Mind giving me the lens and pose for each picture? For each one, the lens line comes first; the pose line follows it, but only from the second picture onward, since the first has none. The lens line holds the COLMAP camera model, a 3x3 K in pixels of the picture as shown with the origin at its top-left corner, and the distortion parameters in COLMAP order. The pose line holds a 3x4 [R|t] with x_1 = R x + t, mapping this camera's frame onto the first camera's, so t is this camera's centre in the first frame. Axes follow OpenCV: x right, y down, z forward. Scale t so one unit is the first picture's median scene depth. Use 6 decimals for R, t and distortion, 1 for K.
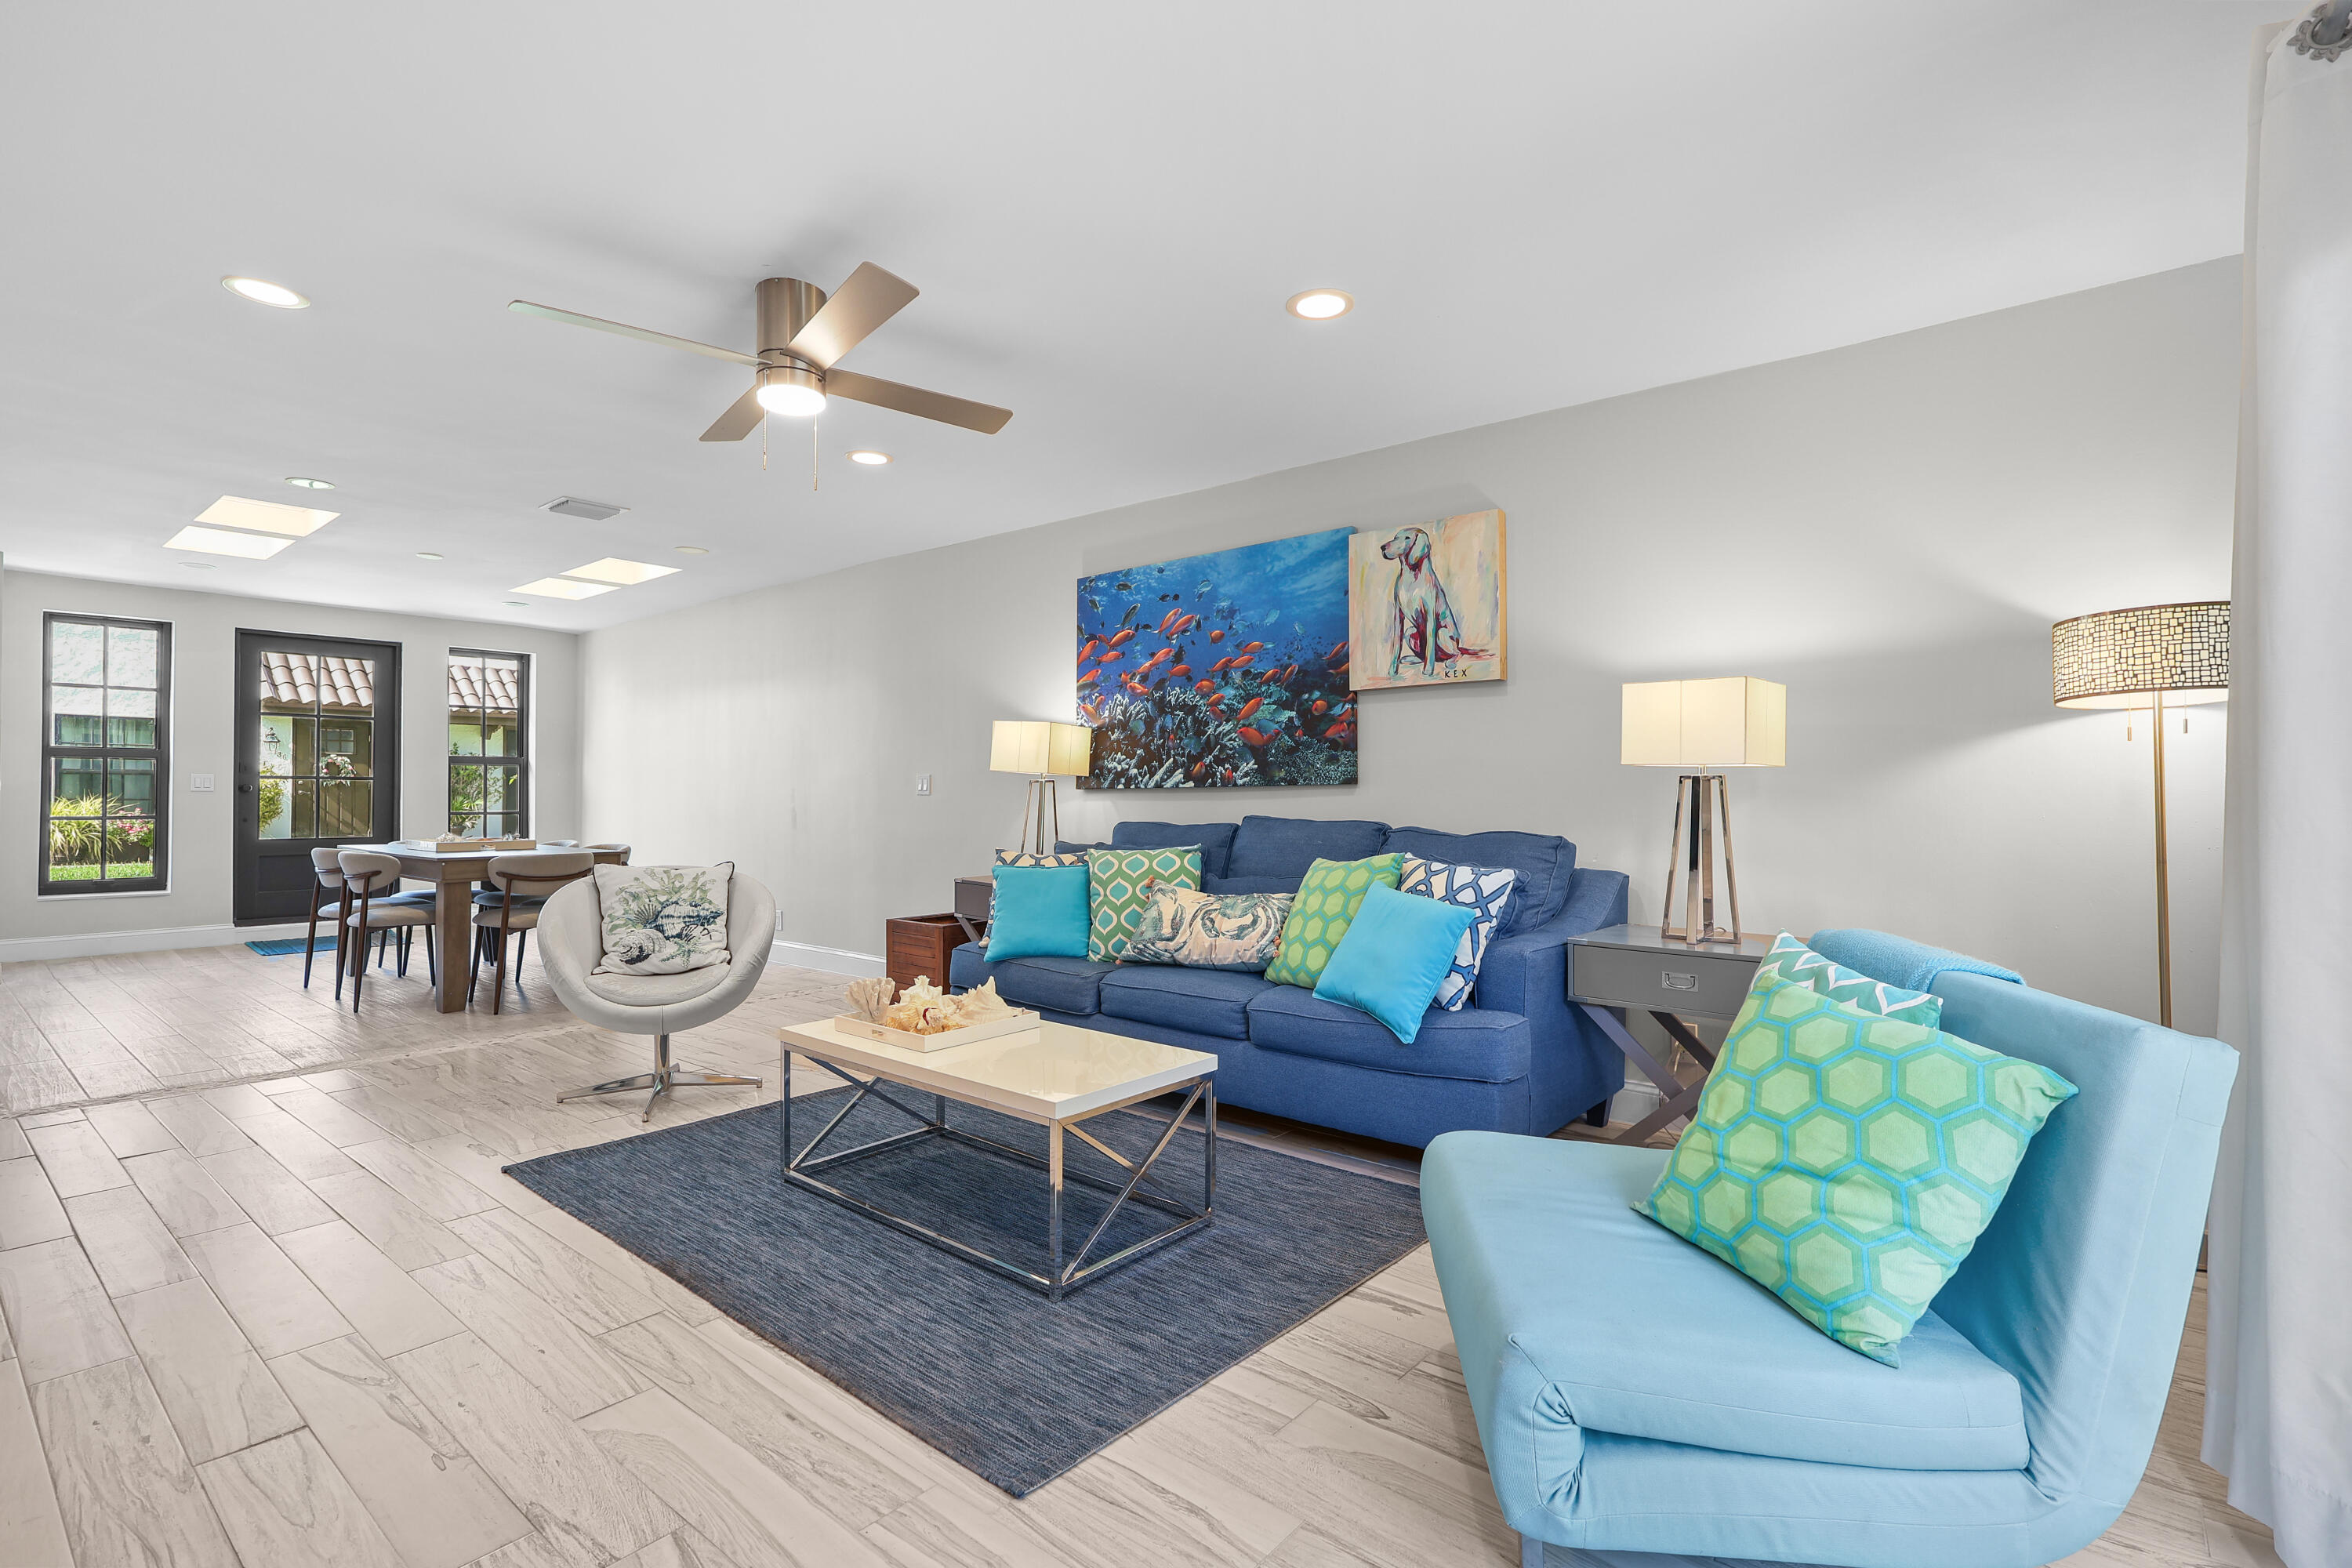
lens RADIAL K [[1099.6, 0, 1173.7], [0, 1099.6, 786.0], [0, 0, 1]] dist [-0.002336, 0.003243]
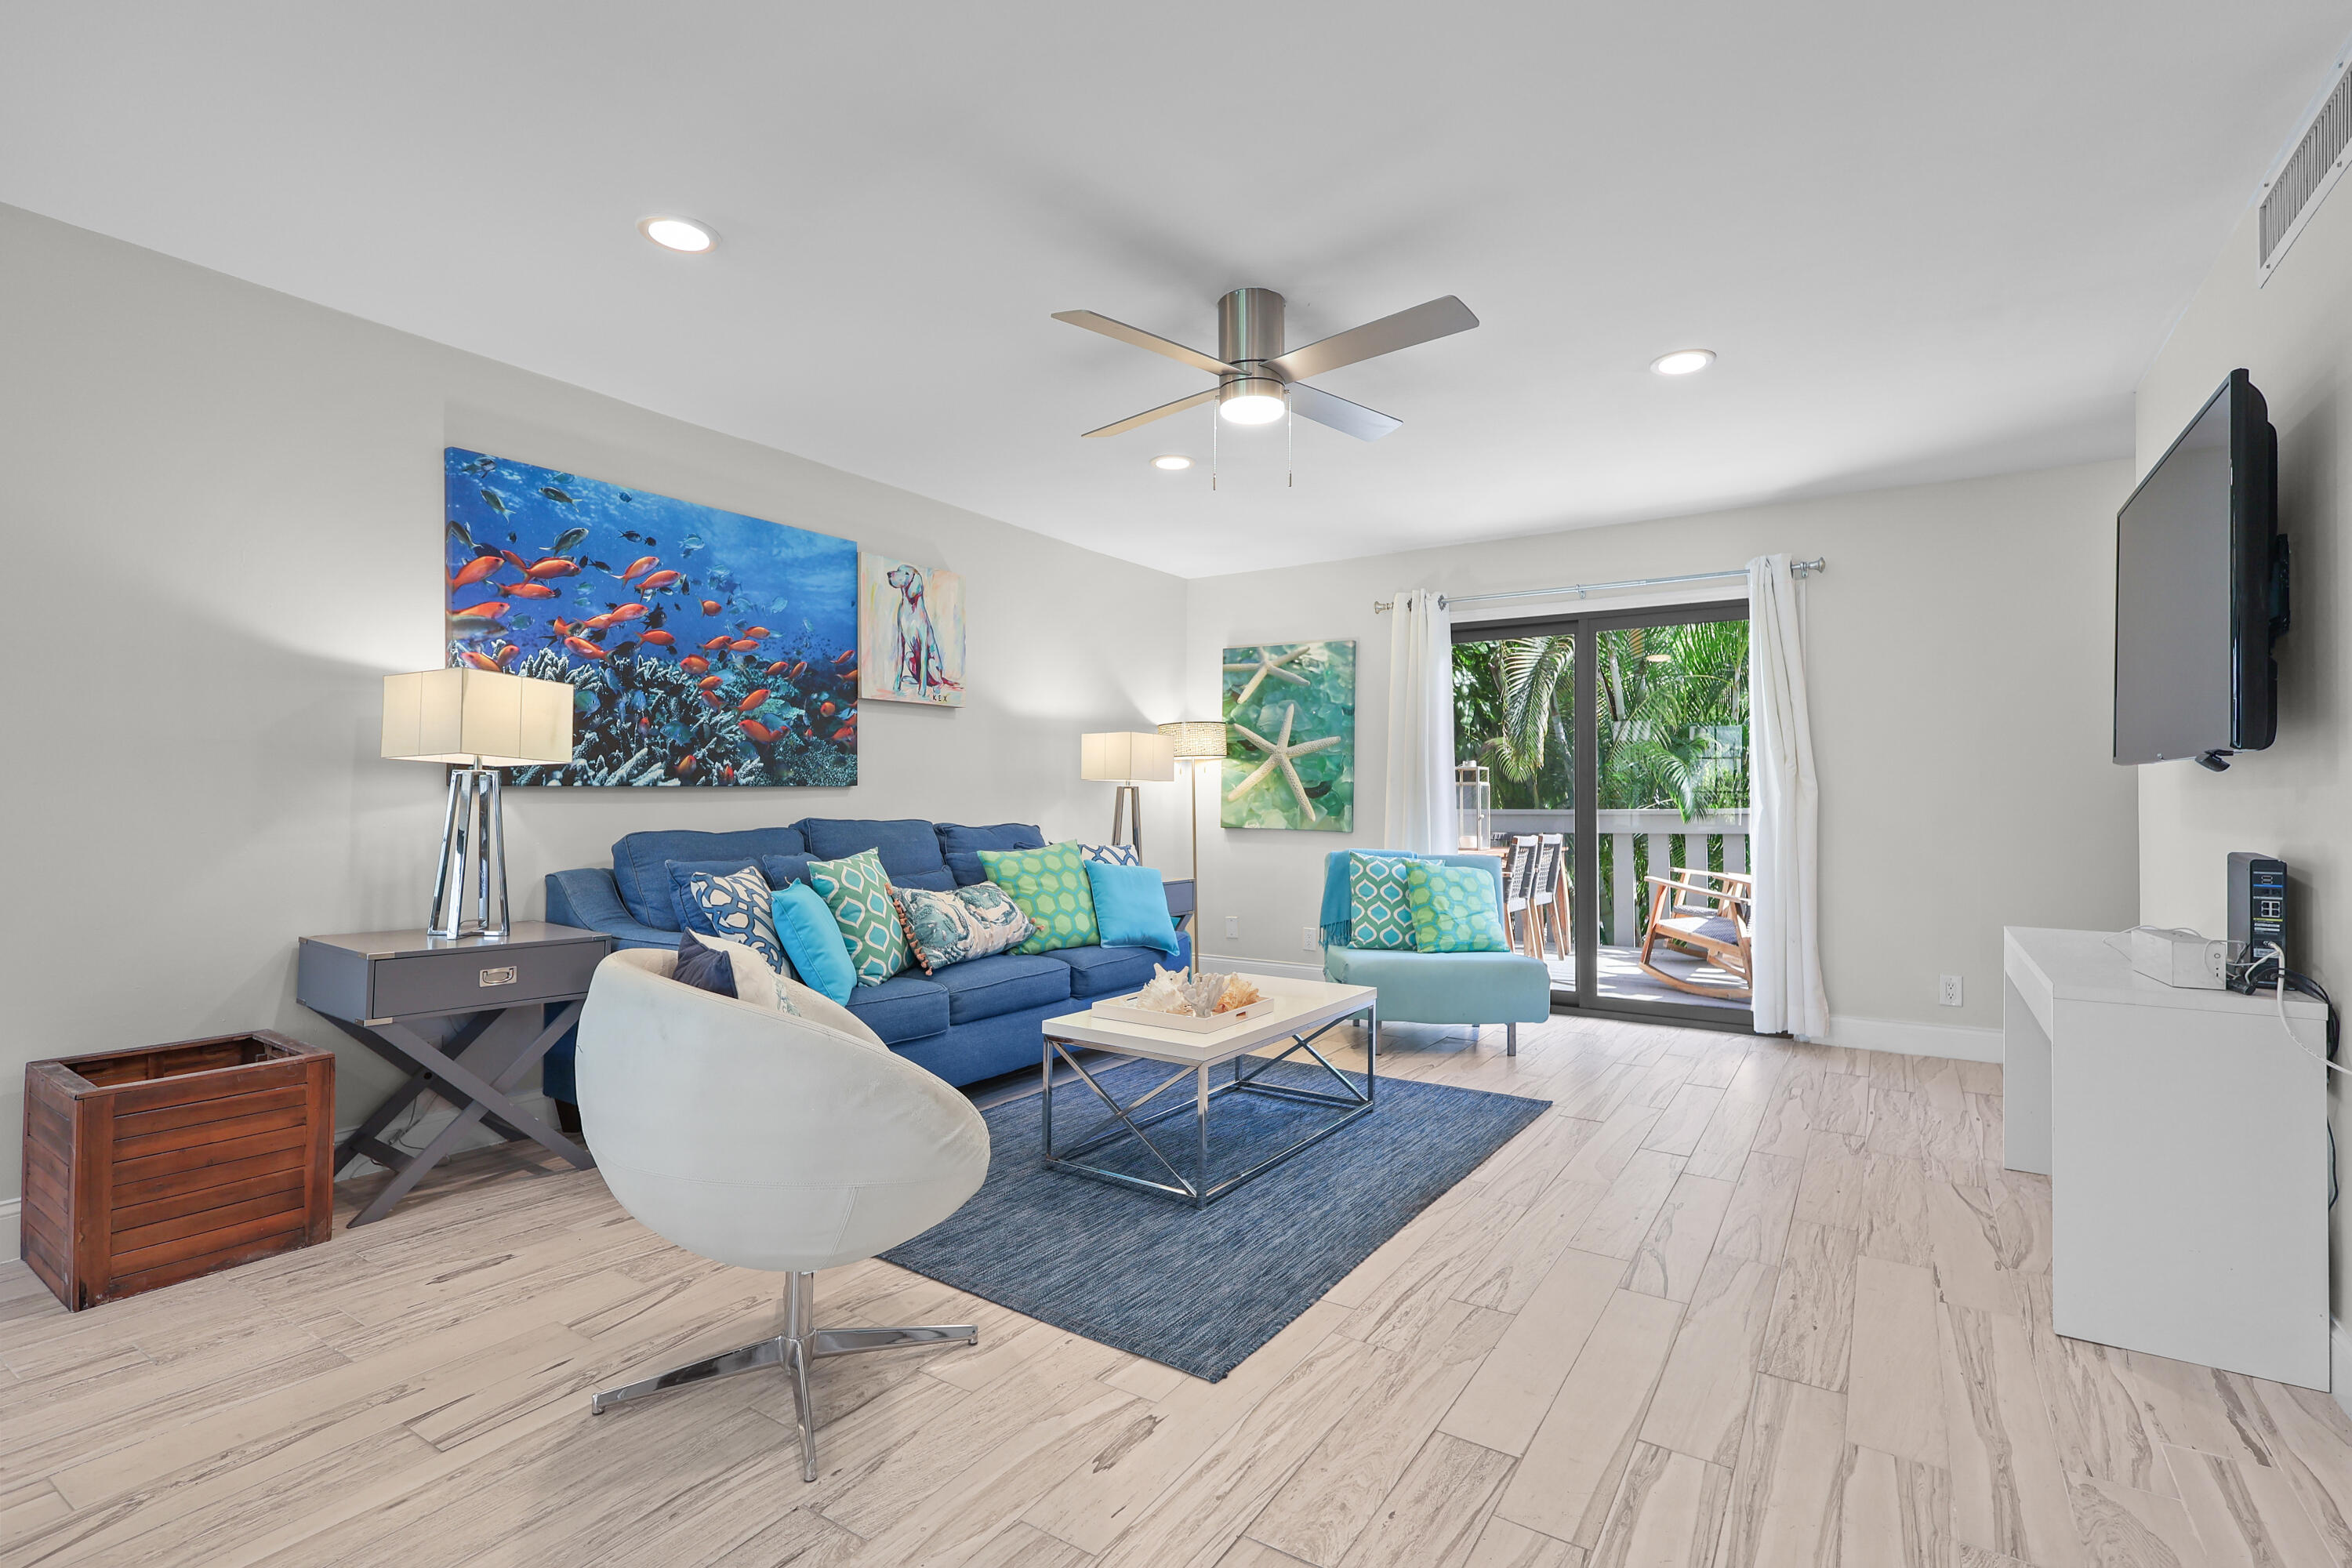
lens RADIAL K [[1099.6, 0, 1175.9], [0, 1099.6, 795.8], [0, 0, 1]] dist [-0.002336, 0.003243]
pose [[-0.122200, -0.001850, 0.992504, -0.883585], [-0.014218, 0.999899, 0.000113, 0.003204], [-0.992404, -0.014098, -0.122214, 0.783332]]
